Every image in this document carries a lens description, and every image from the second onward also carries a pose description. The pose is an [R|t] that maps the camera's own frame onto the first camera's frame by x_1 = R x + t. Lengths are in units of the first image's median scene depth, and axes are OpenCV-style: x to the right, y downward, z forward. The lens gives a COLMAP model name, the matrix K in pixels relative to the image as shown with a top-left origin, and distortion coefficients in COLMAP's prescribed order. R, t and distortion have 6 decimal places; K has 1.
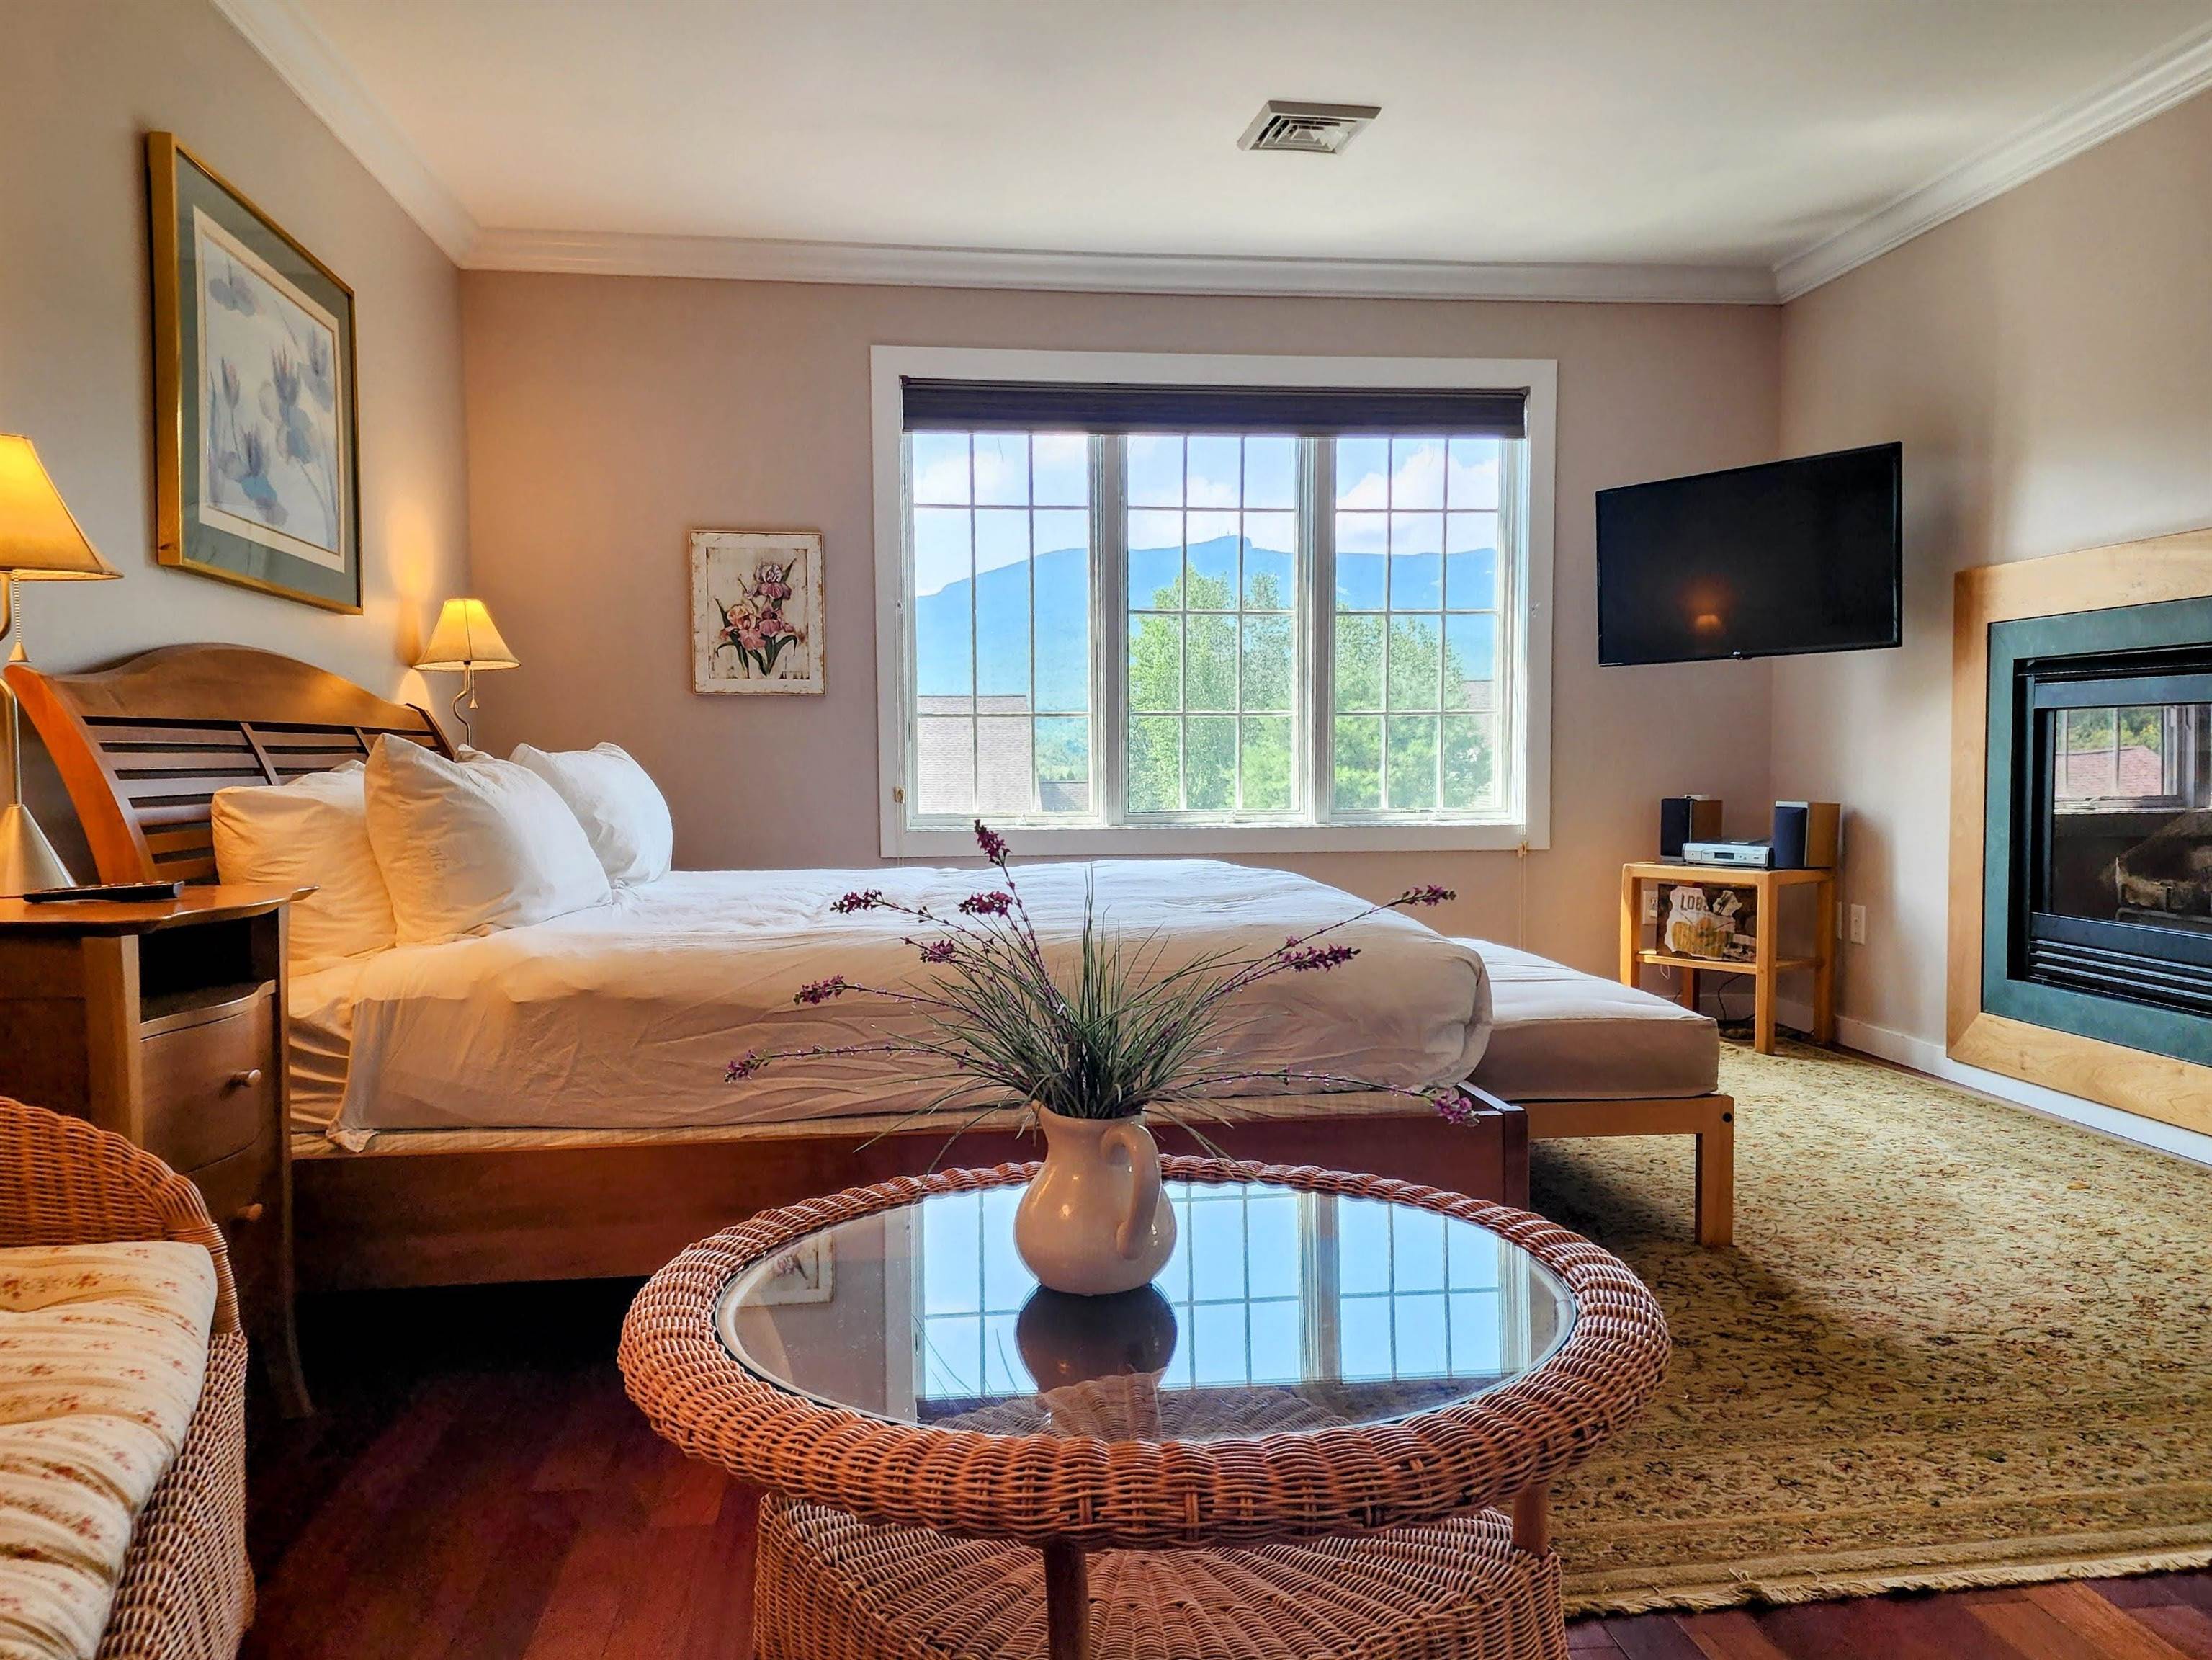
lens RADIAL K [[1686.5, 0, 1078.7], [0, 1686.5, 844.2], [0, 0, 1]] dist [0.103628, -0.084824]
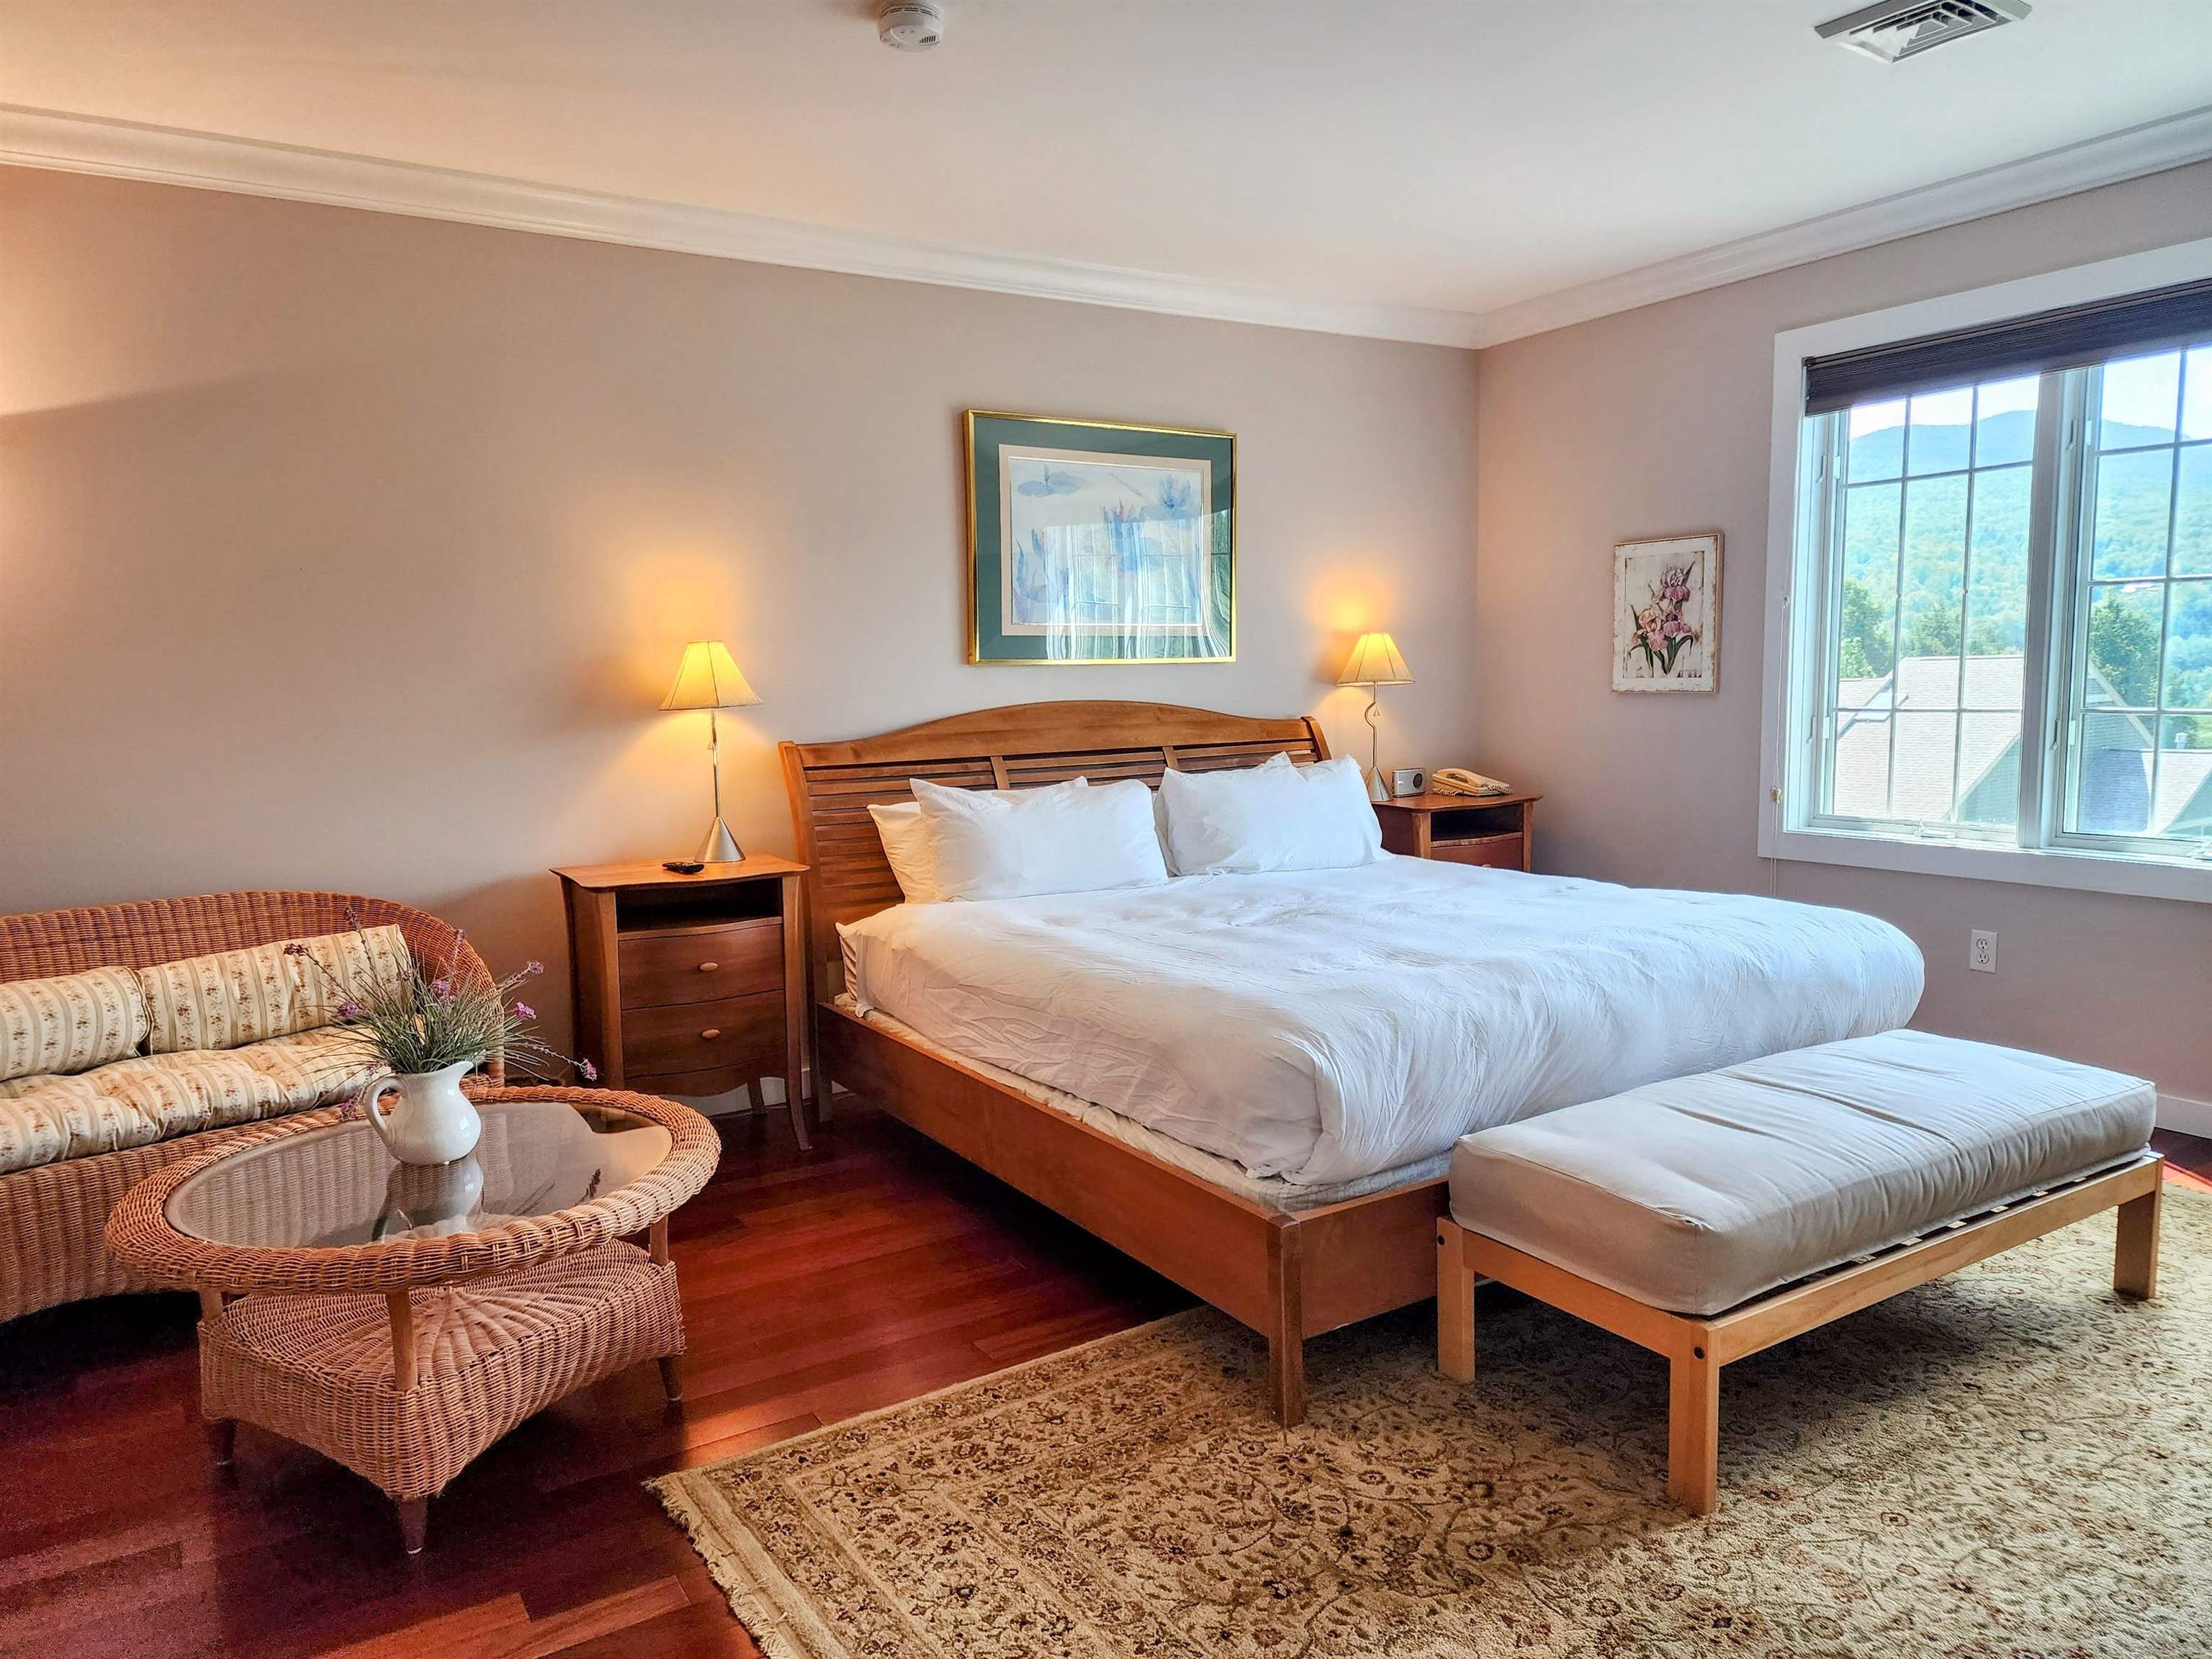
lens RADIAL K [[1472.6, 0, 1106.0], [0, 1472.6, 829.5], [0, 0, 1]] dist [0.062413, 0.000104]
pose [[0.425911, 0.094793, -0.899786, 0.513650], [-0.027041, 0.995386, 0.092064, -0.079317], [0.904361, -0.014881, 0.426509, 0.284738]]
